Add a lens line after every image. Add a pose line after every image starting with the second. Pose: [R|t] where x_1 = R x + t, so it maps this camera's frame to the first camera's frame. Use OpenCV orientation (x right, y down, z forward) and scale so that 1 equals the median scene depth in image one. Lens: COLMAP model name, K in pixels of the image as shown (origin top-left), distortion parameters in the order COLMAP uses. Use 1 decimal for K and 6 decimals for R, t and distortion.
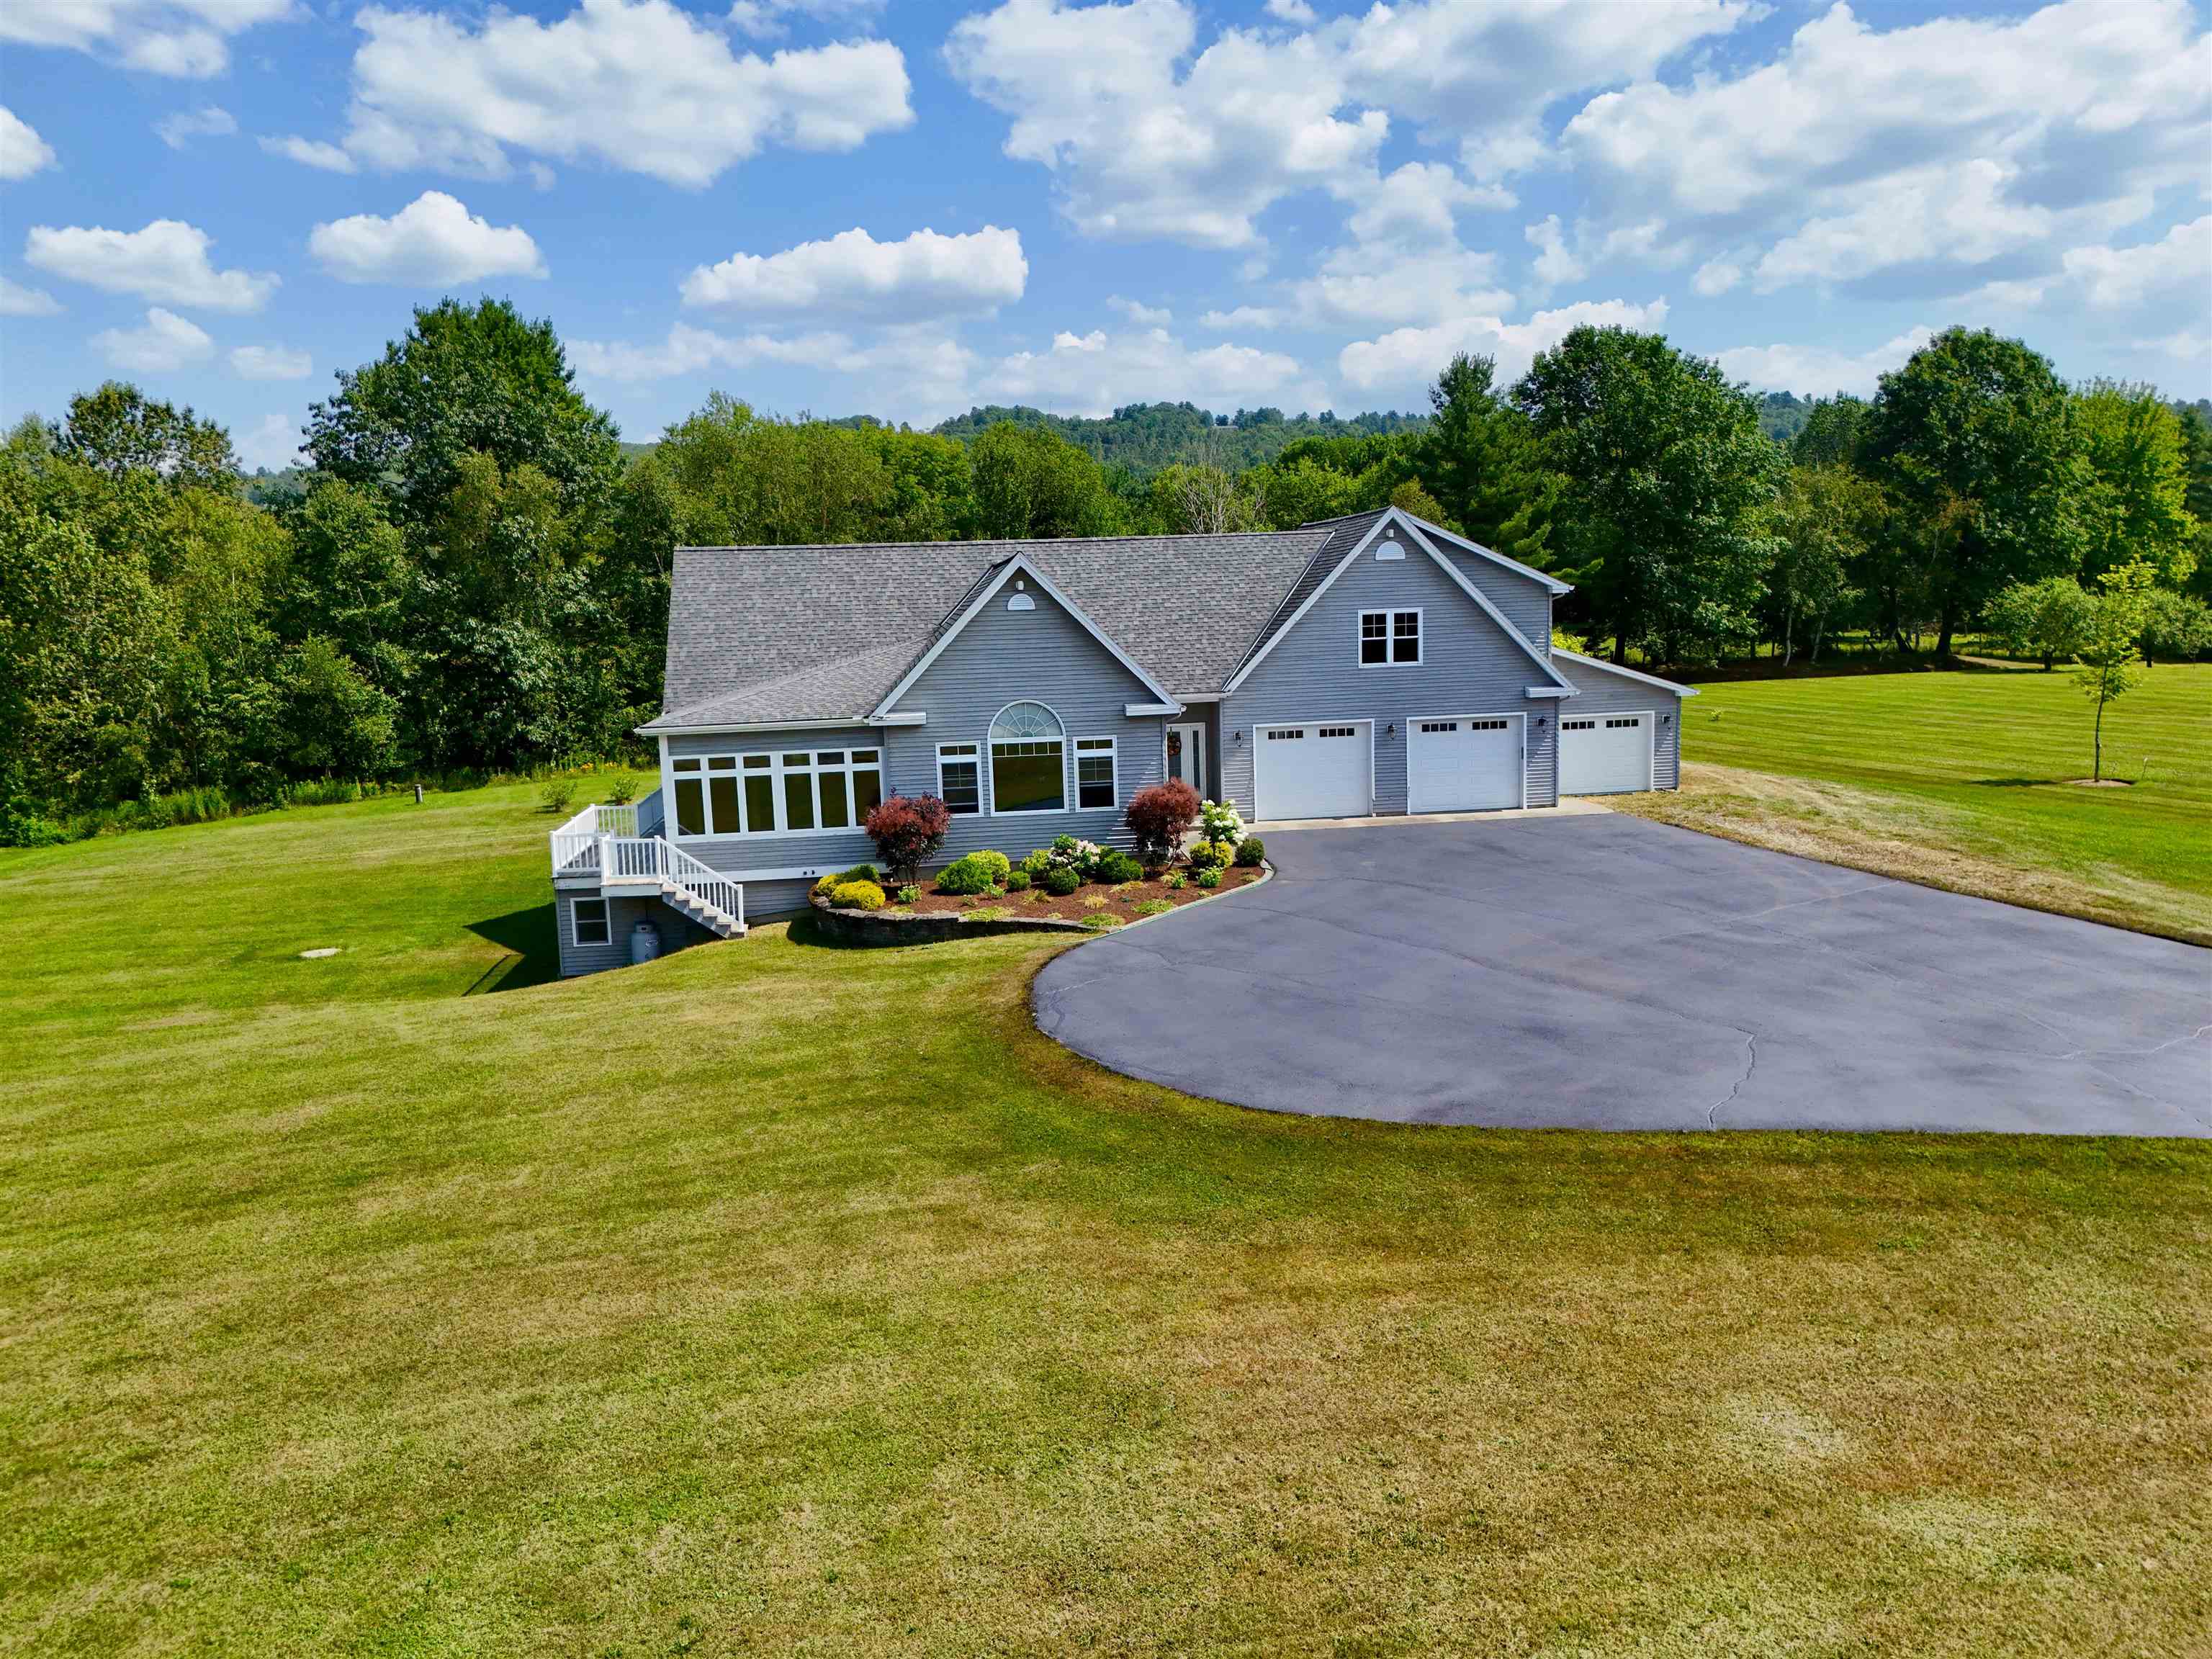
lens RADIAL K [[1622.6, 0, 1106.0], [0, 1622.6, 829.5], [0, 0, 1]] dist [0.071038, -0.080316]
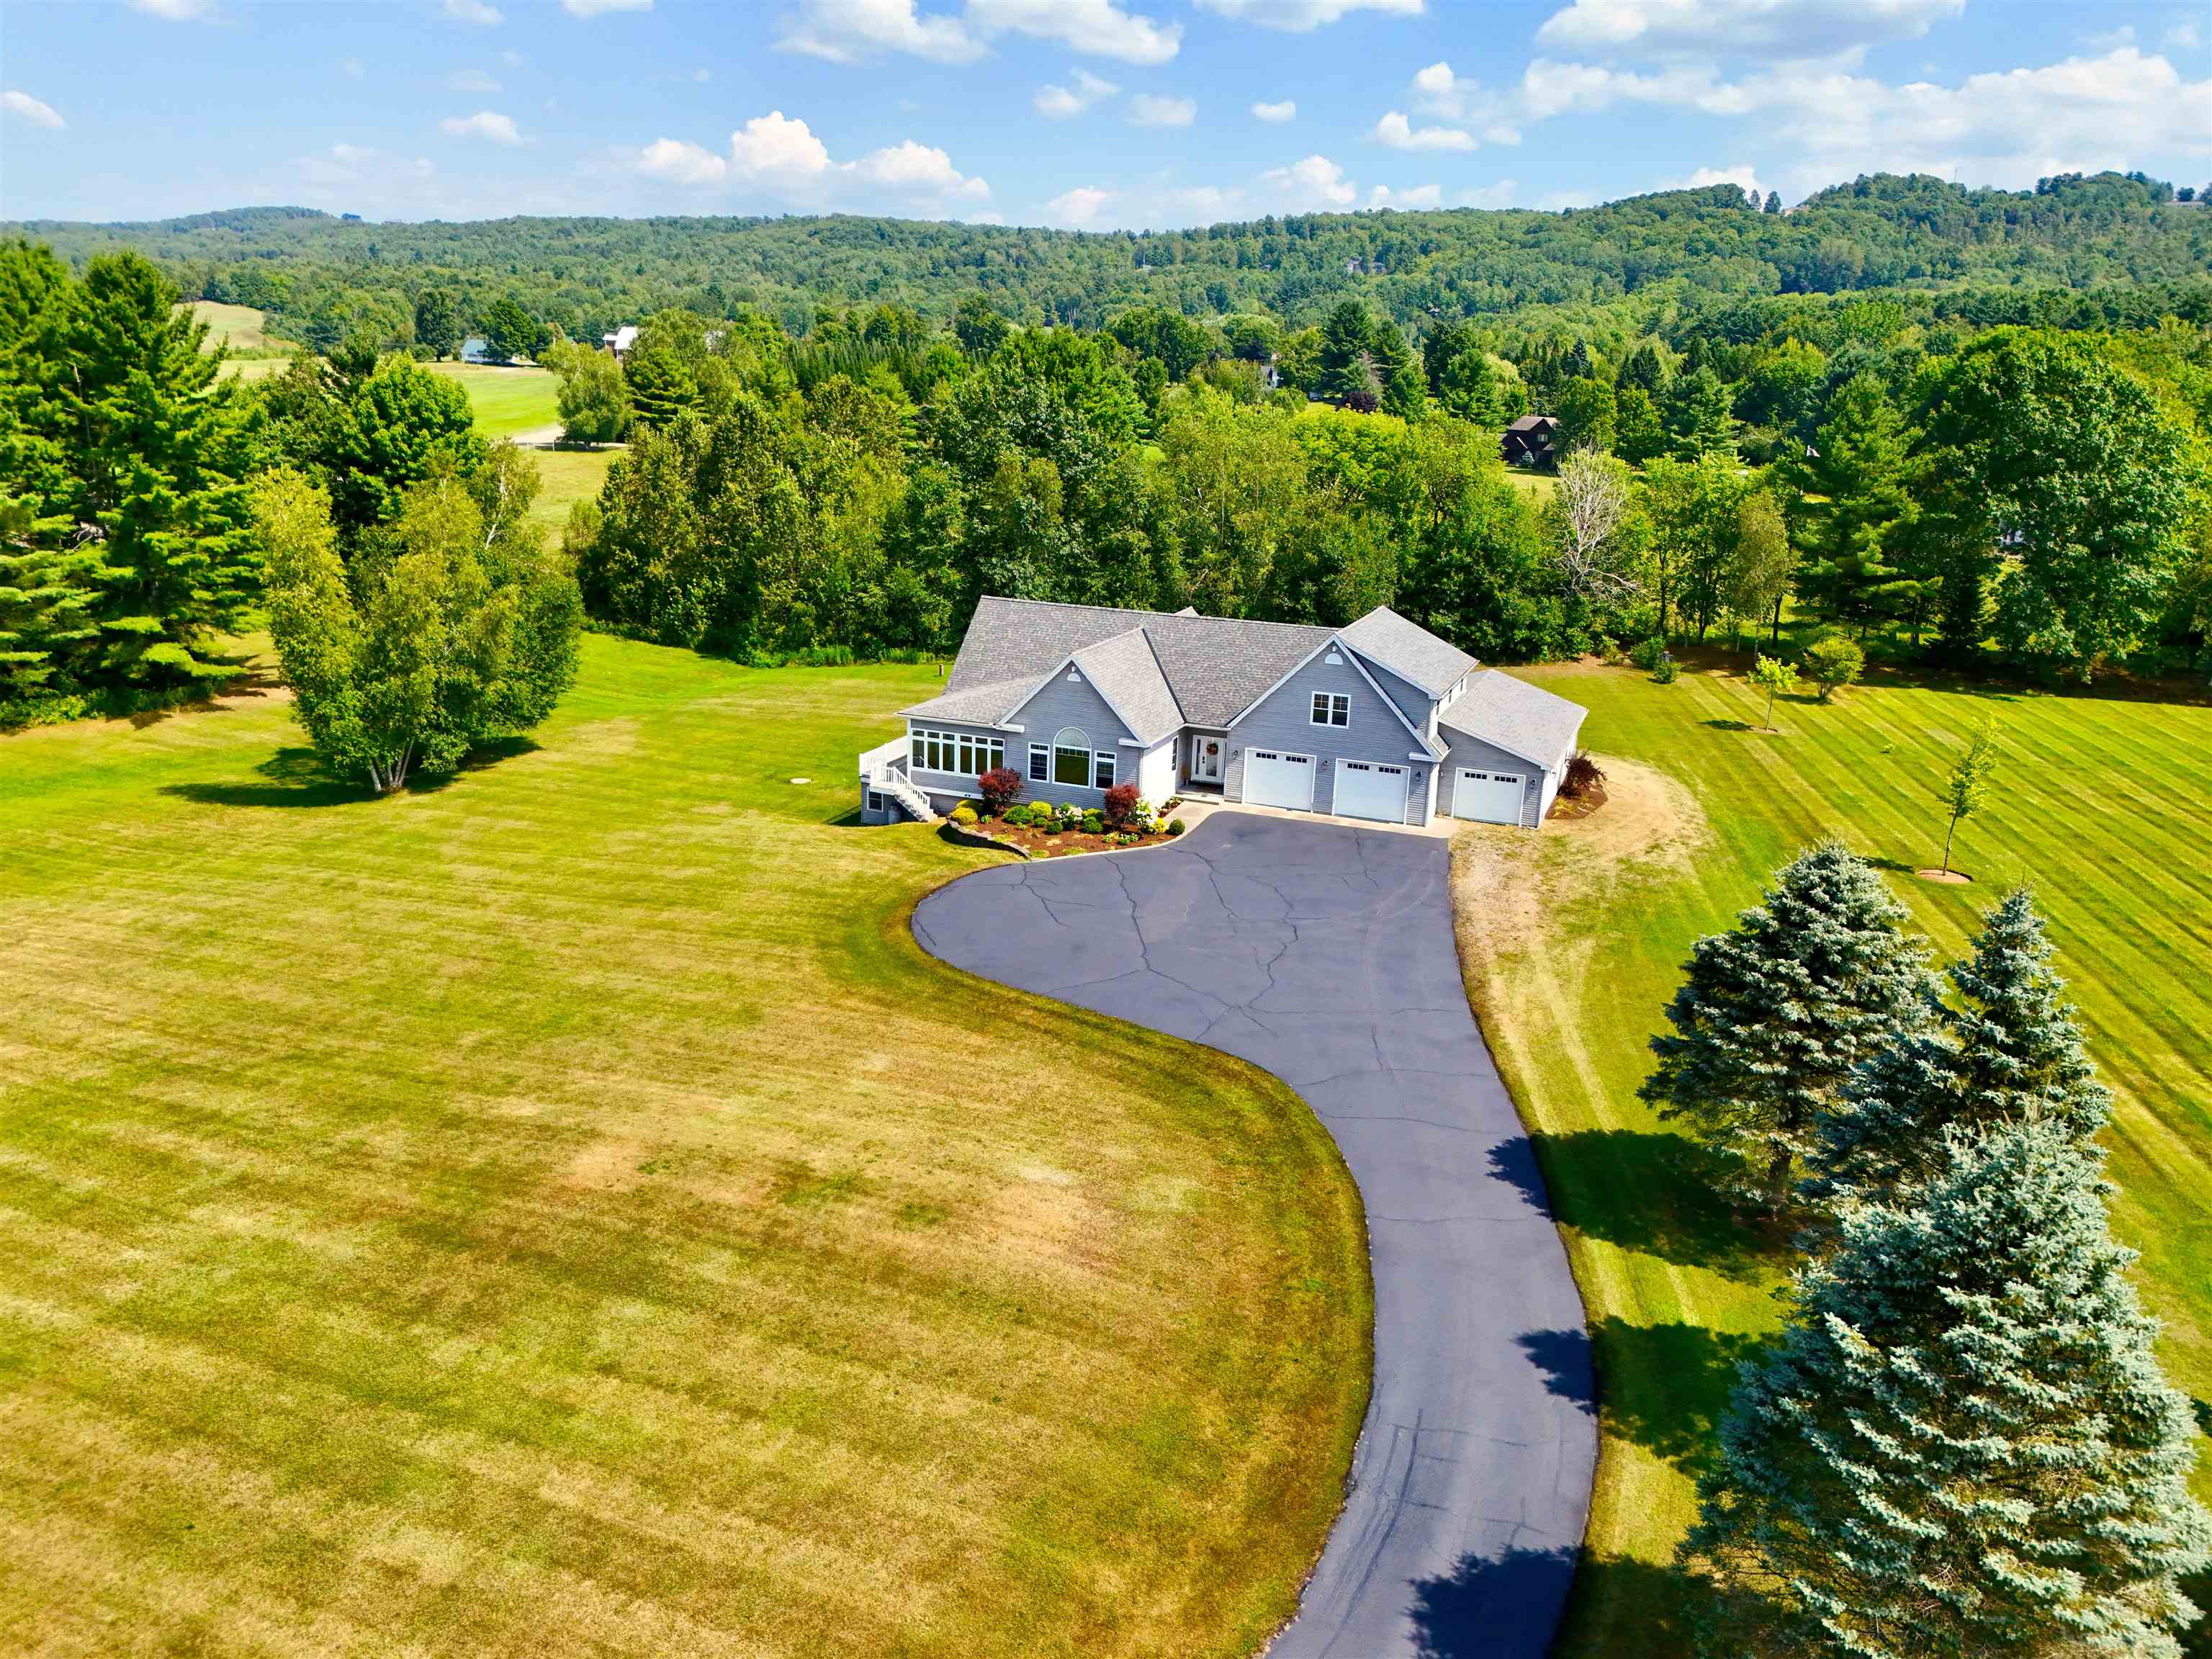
lens RADIAL K [[1622.6, 0, 1106.0], [0, 1622.6, 829.5], [0, 0, 1]] dist [0.071038, -0.080316]
pose [[0.878019, 0.191605, -0.438601, 0.441112], [-0.129490, 0.977294, 0.167714, -0.150394], [0.460777, -0.090461, 0.882894, -0.351755]]
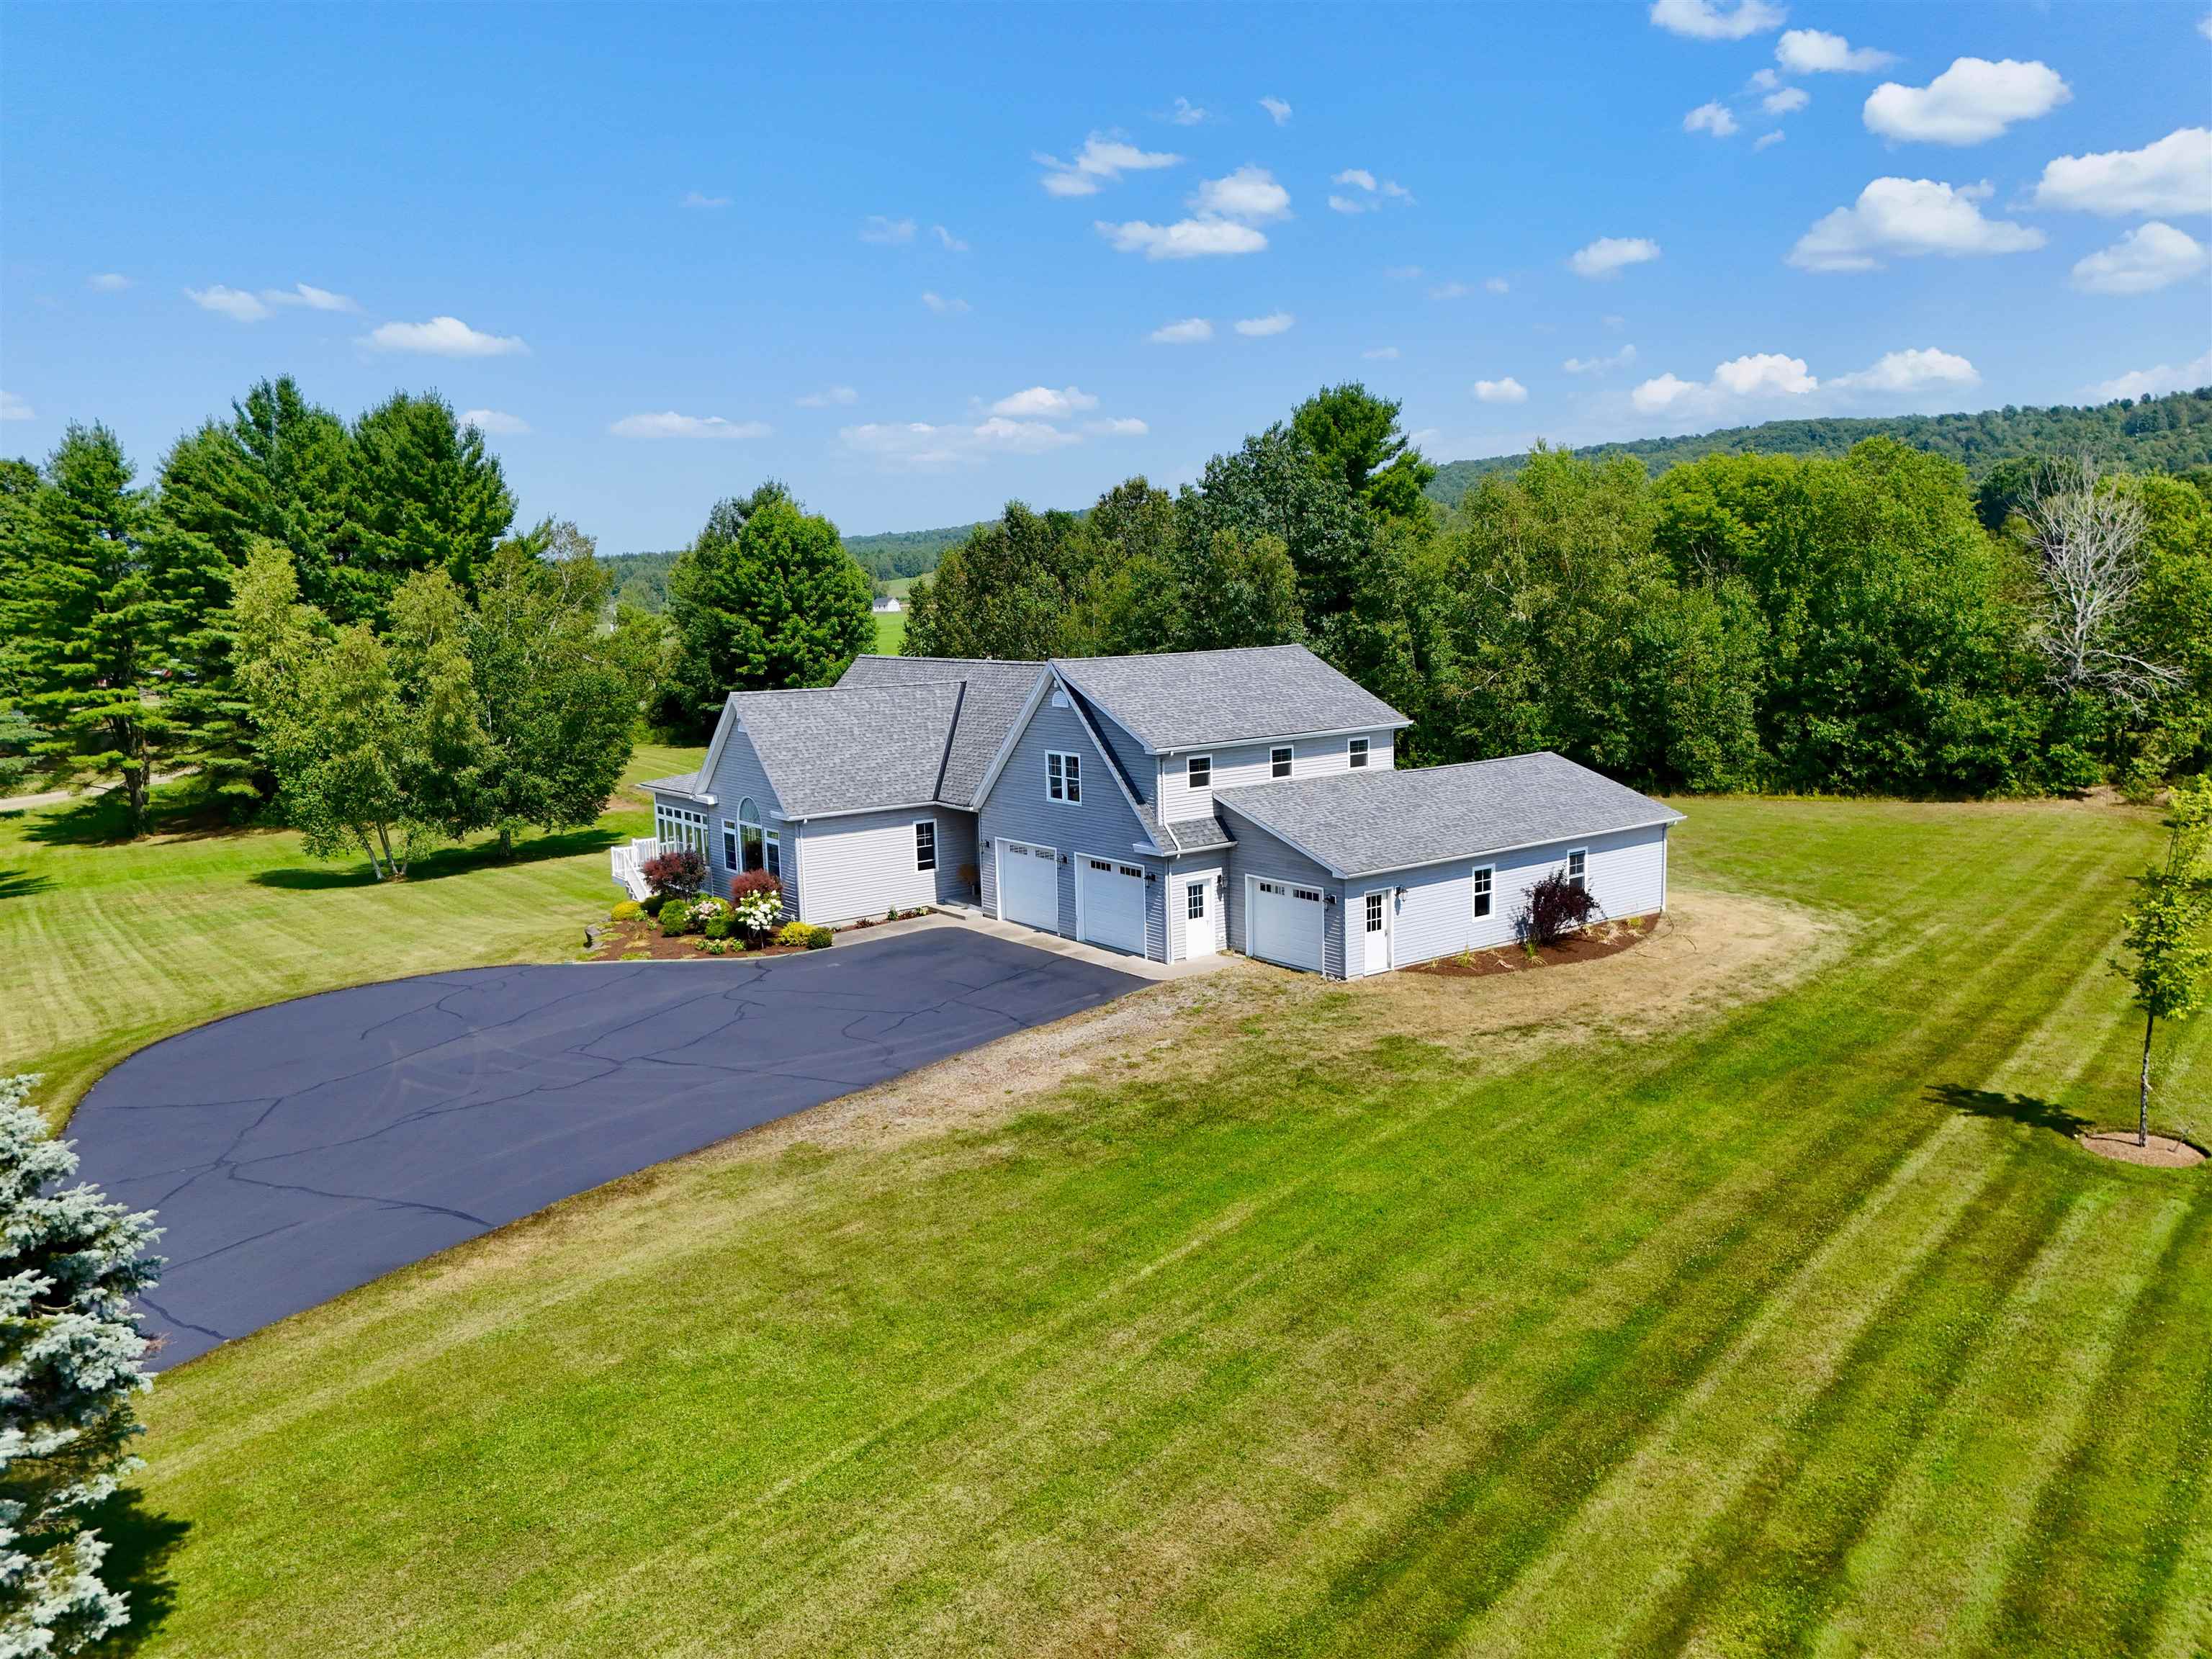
lens RADIAL K [[1622.6, 0, 1106.0], [0, 1622.6, 829.5], [0, 0, 1]] dist [0.071038, -0.080316]
pose [[0.493051, 0.144693, -0.857884, 0.684490], [-0.110885, 0.988482, 0.102991, -0.120783], [0.862905, 0.044346, 0.503417, 0.293304]]
